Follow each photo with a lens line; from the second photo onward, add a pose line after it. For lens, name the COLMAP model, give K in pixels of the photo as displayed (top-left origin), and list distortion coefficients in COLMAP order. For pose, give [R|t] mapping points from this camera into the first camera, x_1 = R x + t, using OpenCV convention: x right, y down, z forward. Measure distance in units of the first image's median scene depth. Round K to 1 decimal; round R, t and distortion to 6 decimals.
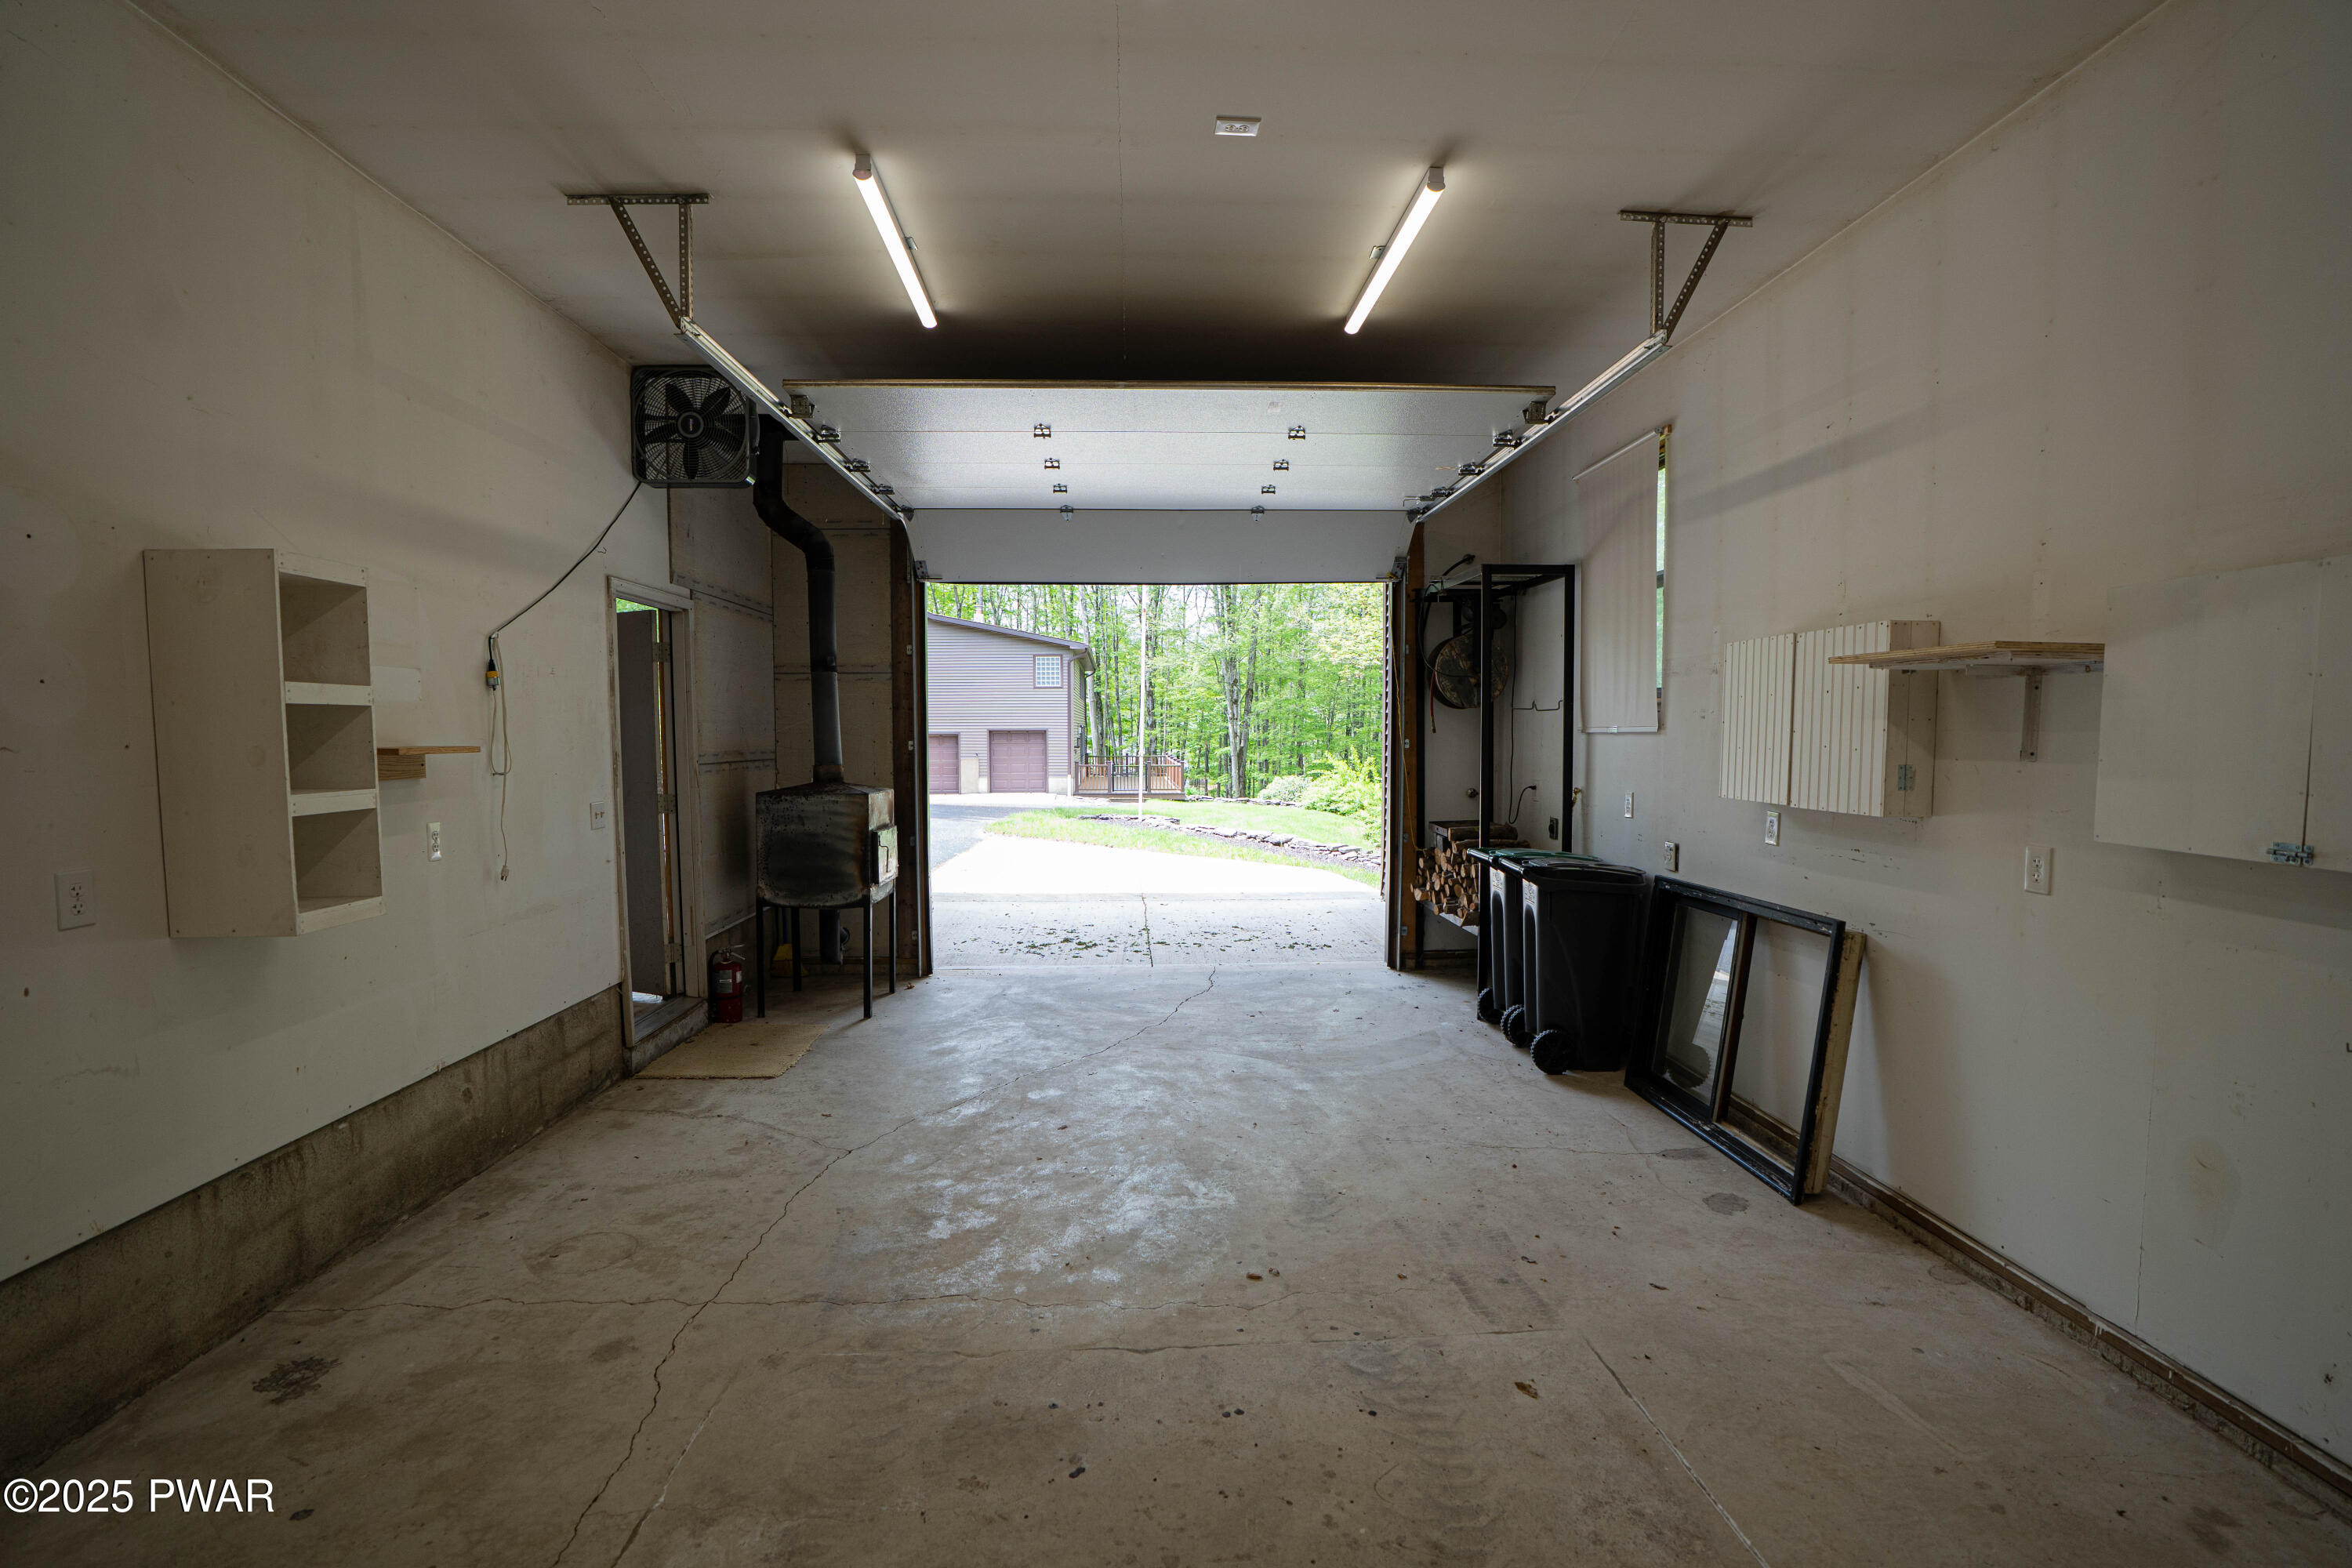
lens RADIAL K [[1069.4, 0, 1171.5], [0, 1069.4, 794.2], [0, 0, 1]] dist [-0.040403, 0.002534]
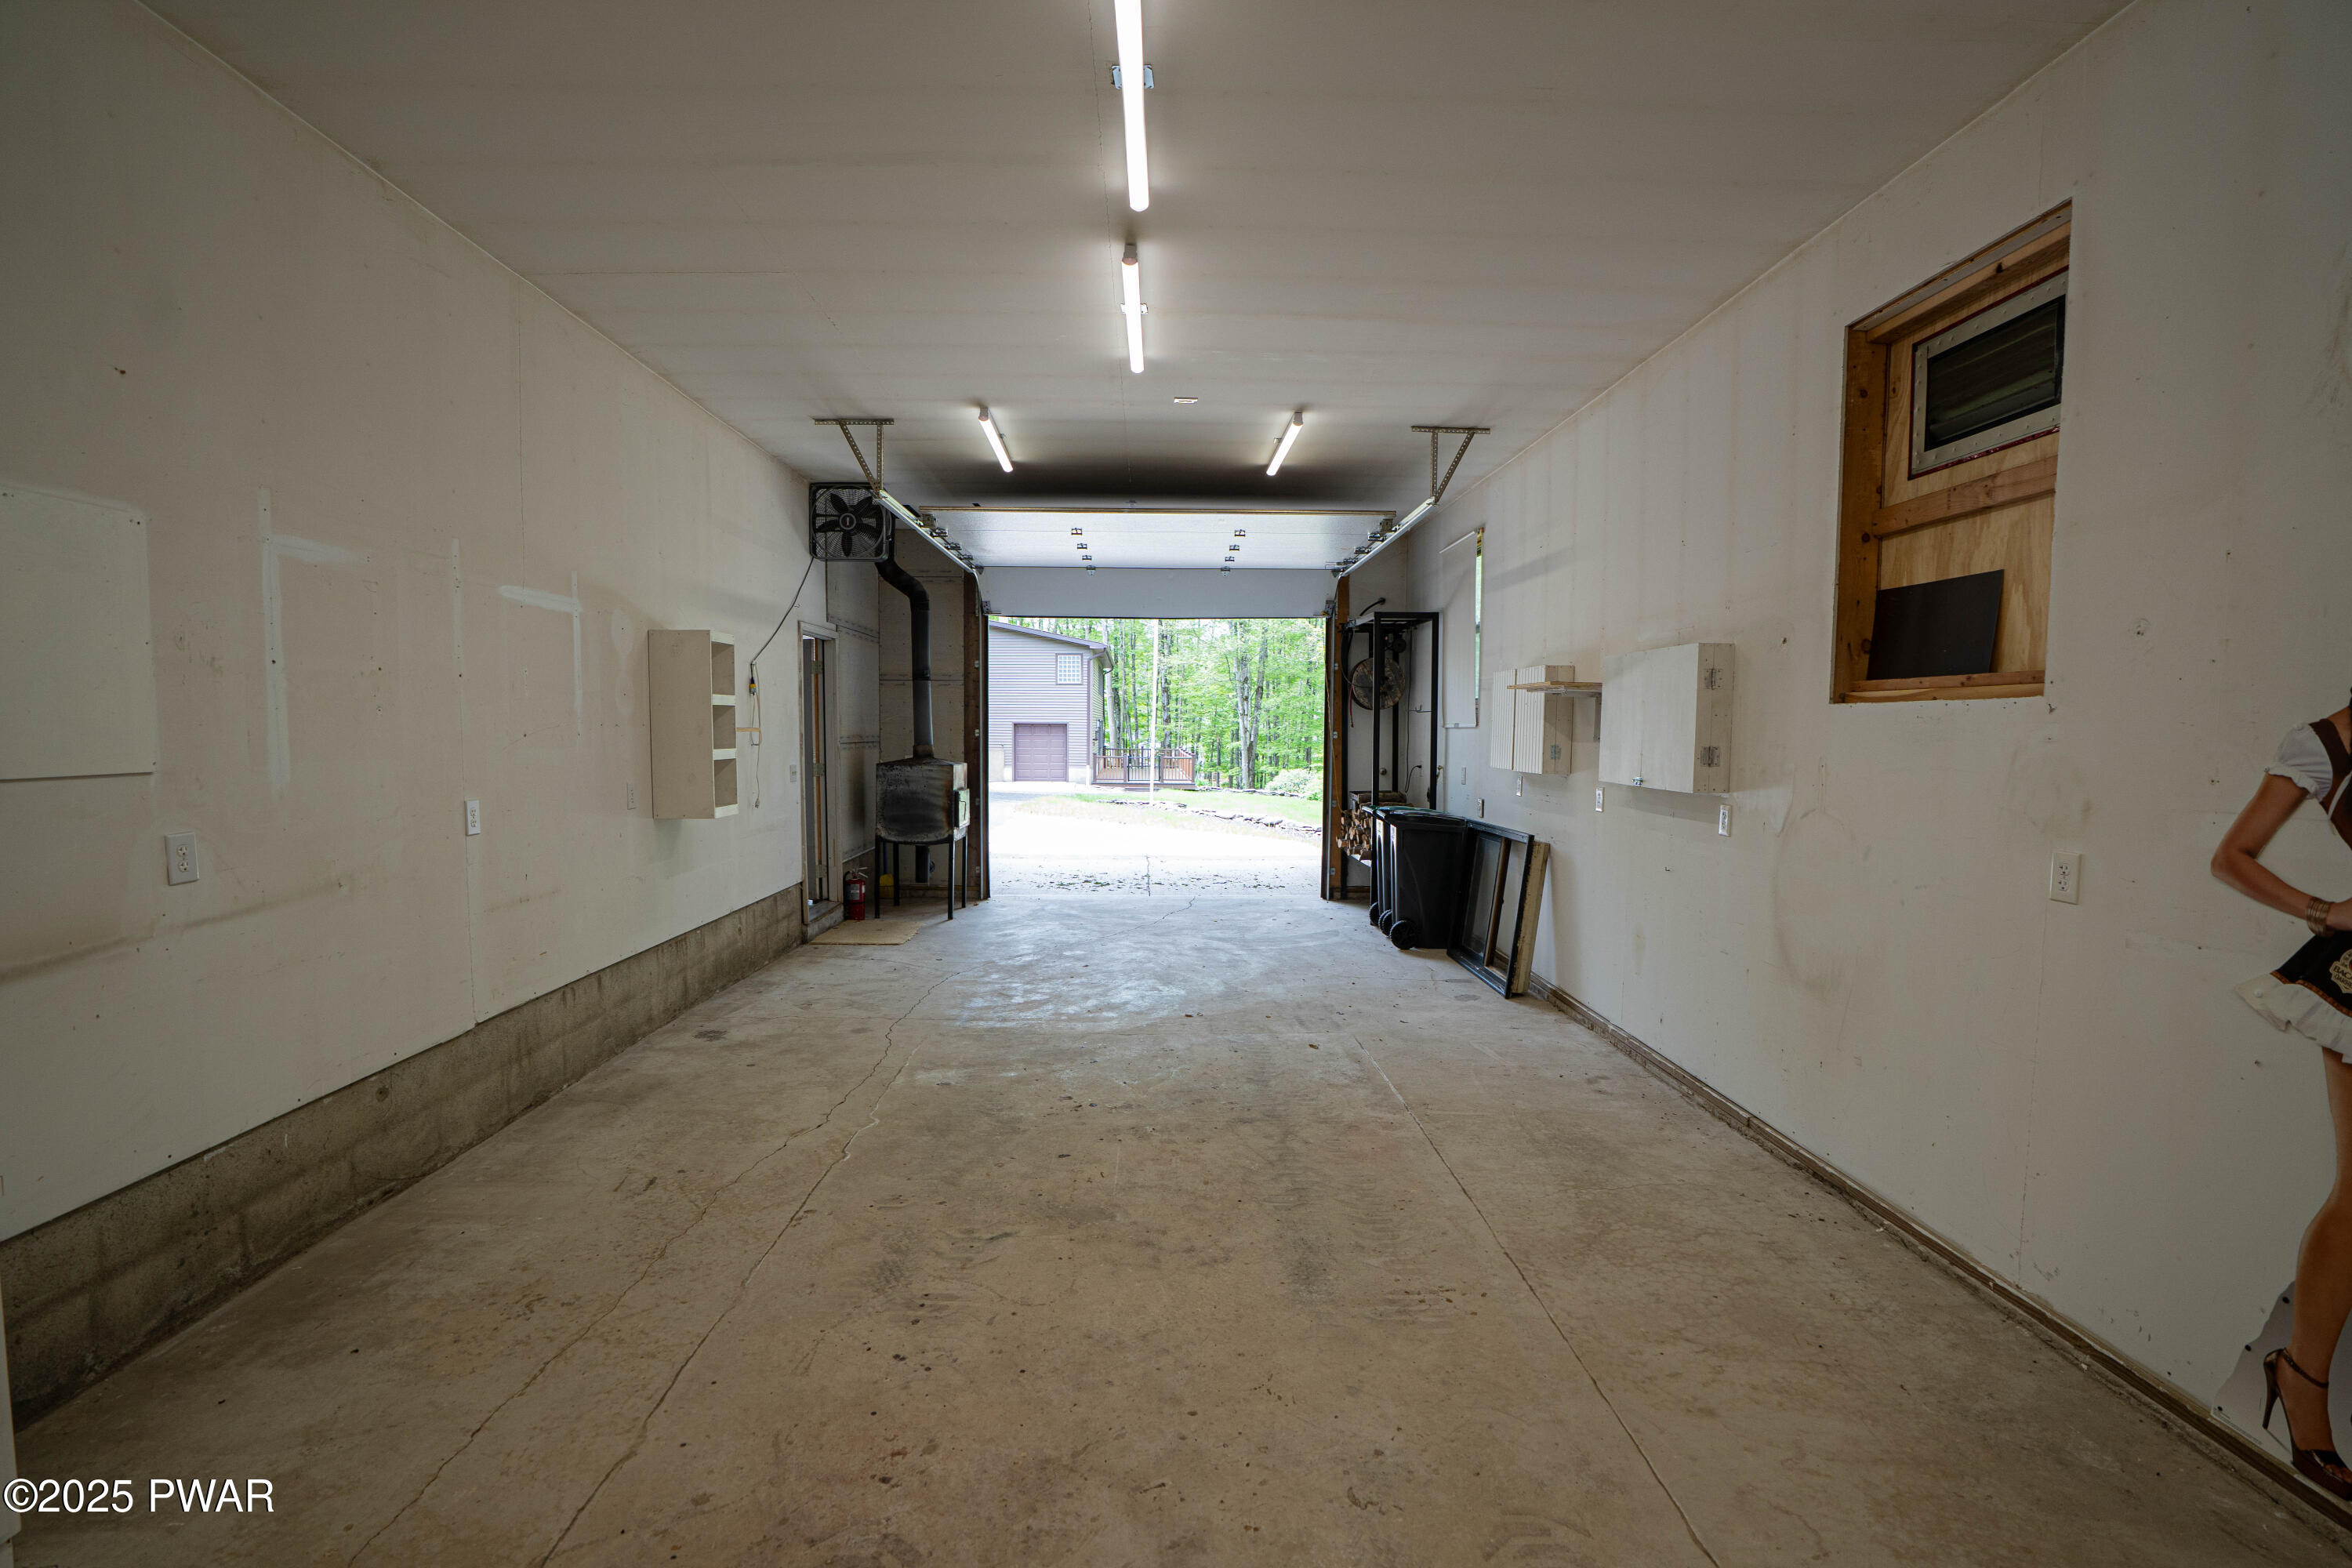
lens RADIAL K [[1069.4, 0, 1173.5], [0, 1069.4, 788.8], [0, 0, 1]] dist [-0.040403, 0.002534]
pose [[0.999844, 0.010302, -0.014356, 0.038947], [-0.010308, 0.999947, -0.000341, 0.030128], [0.014352, 0.000489, 0.999897, -0.465166]]
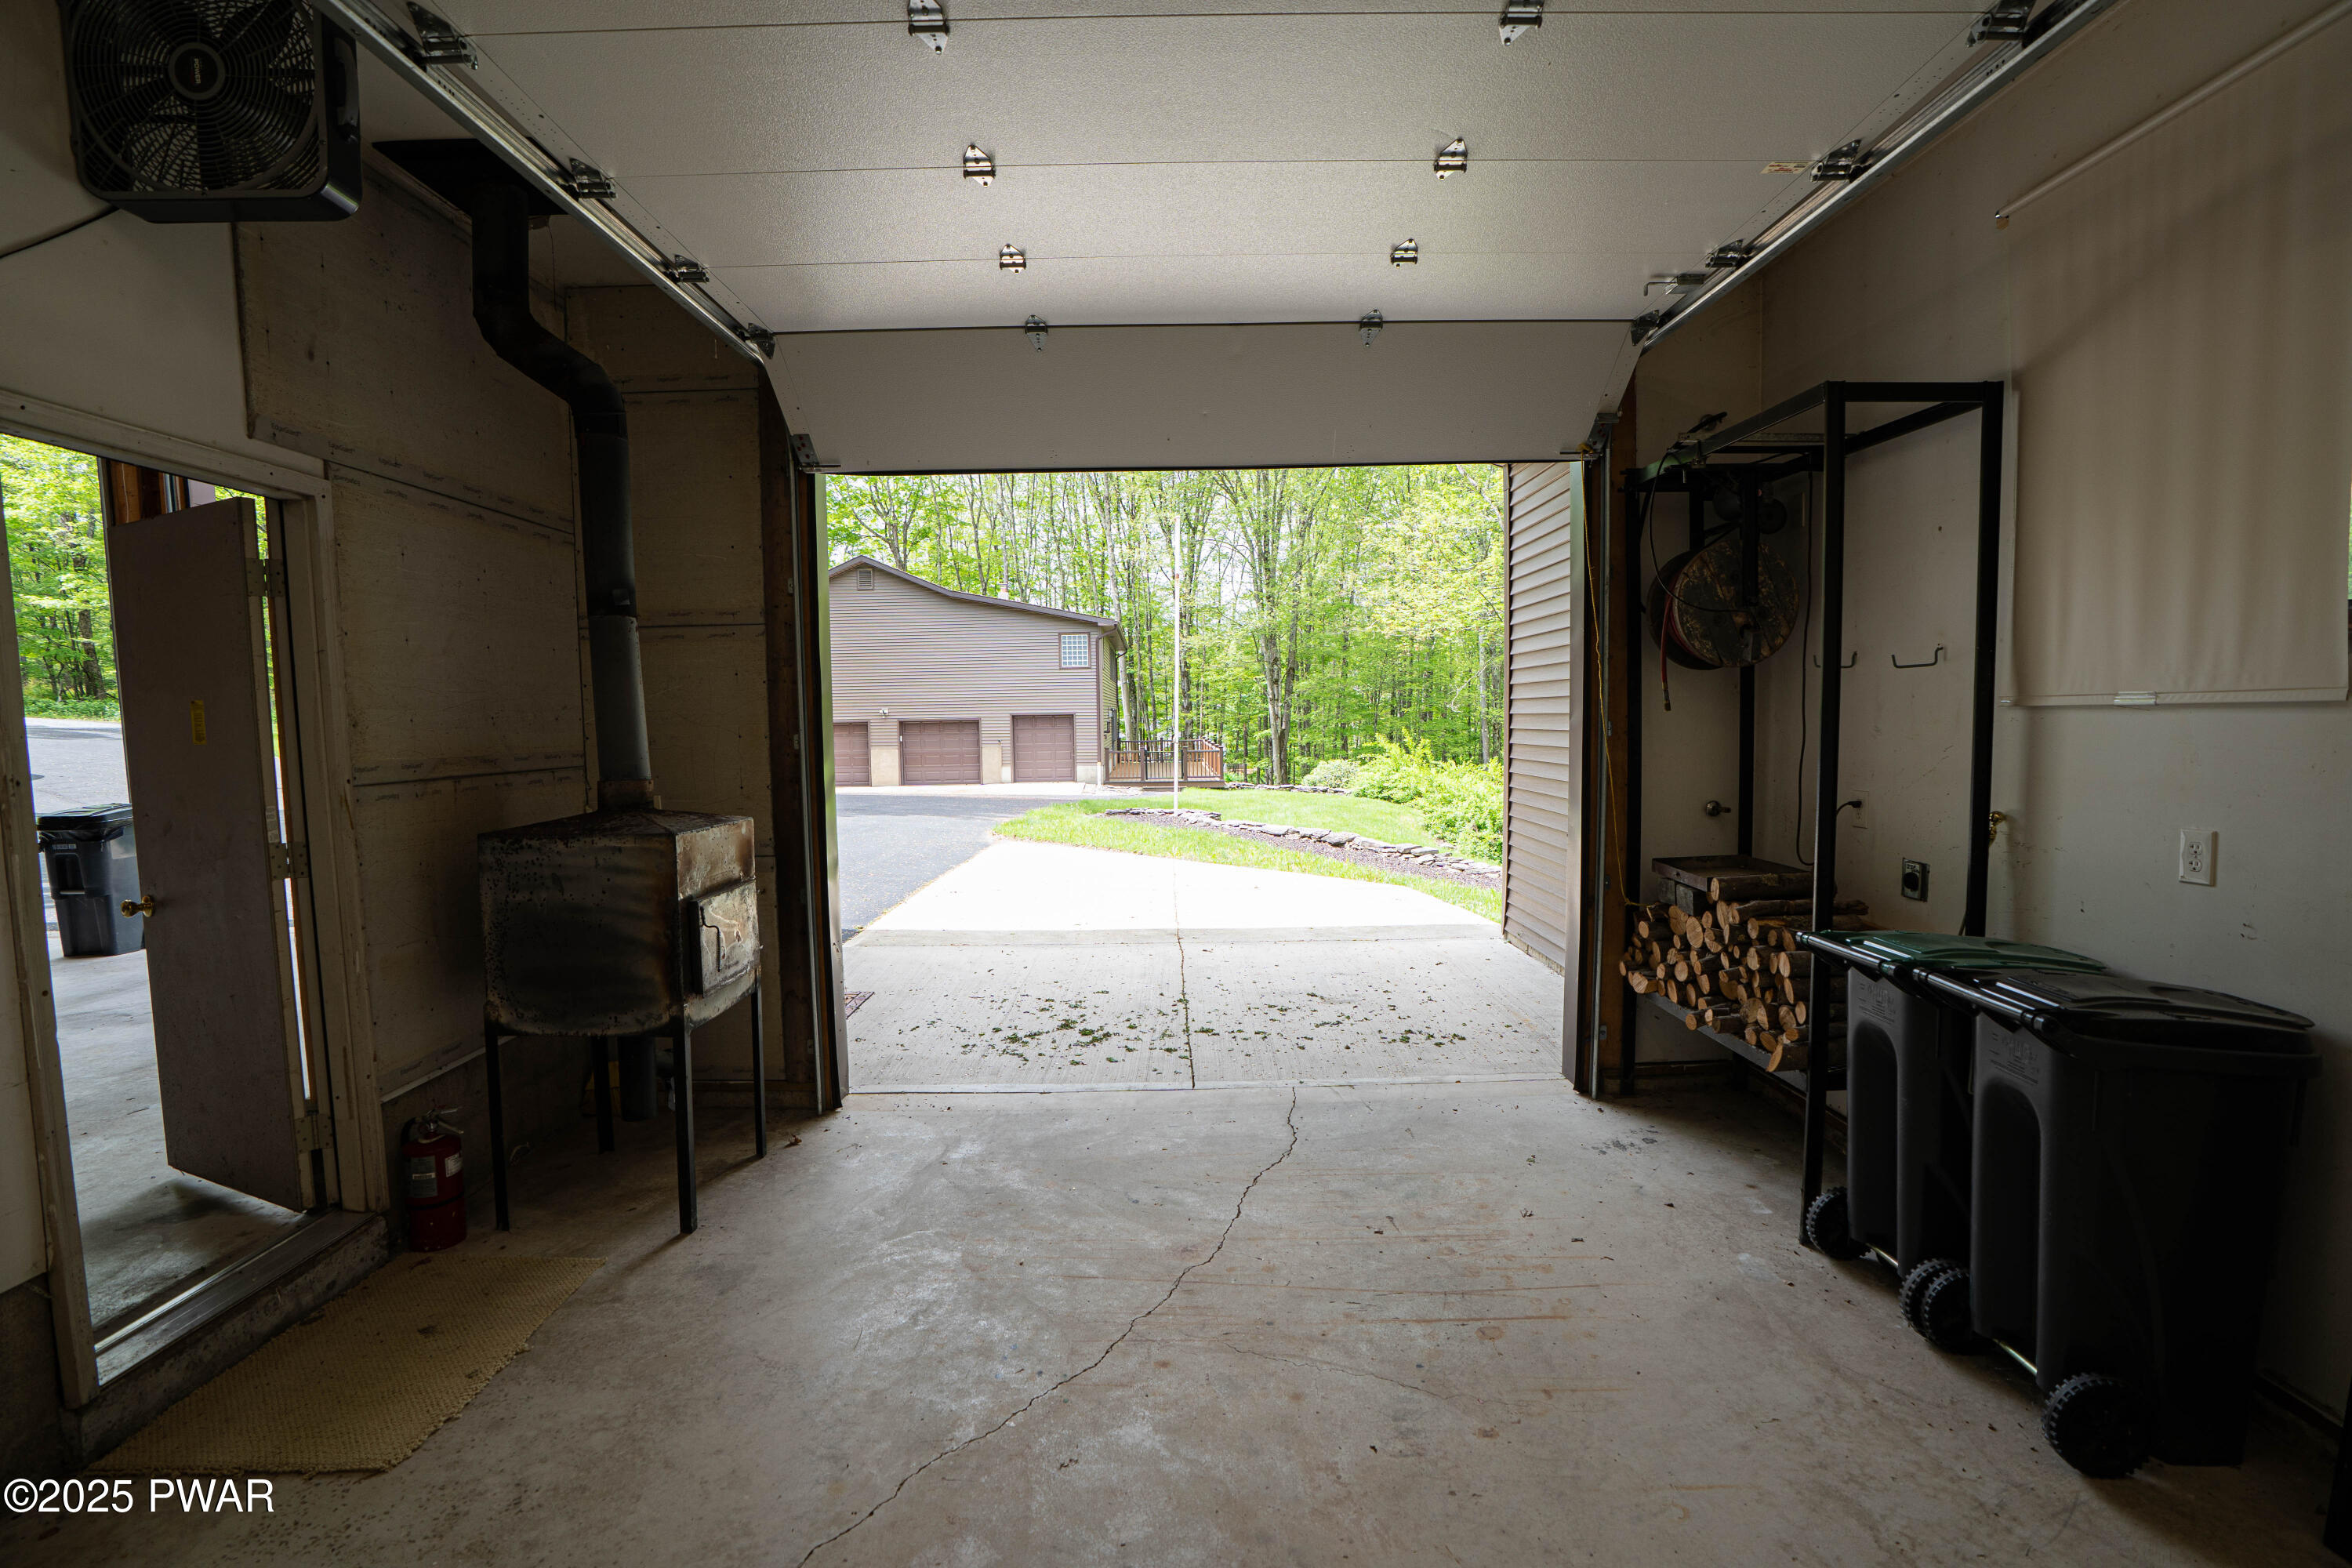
lens RADIAL K [[1069.4, 0, 1170.5], [0, 1069.4, 791.2], [0, 0, 1]] dist [-0.040403, 0.002534]
pose [[0.999329, -0.010495, -0.035079, -0.009816], [0.010963, 0.999853, 0.013198, -0.027378], [0.034935, -0.013574, 0.999297, 0.472717]]
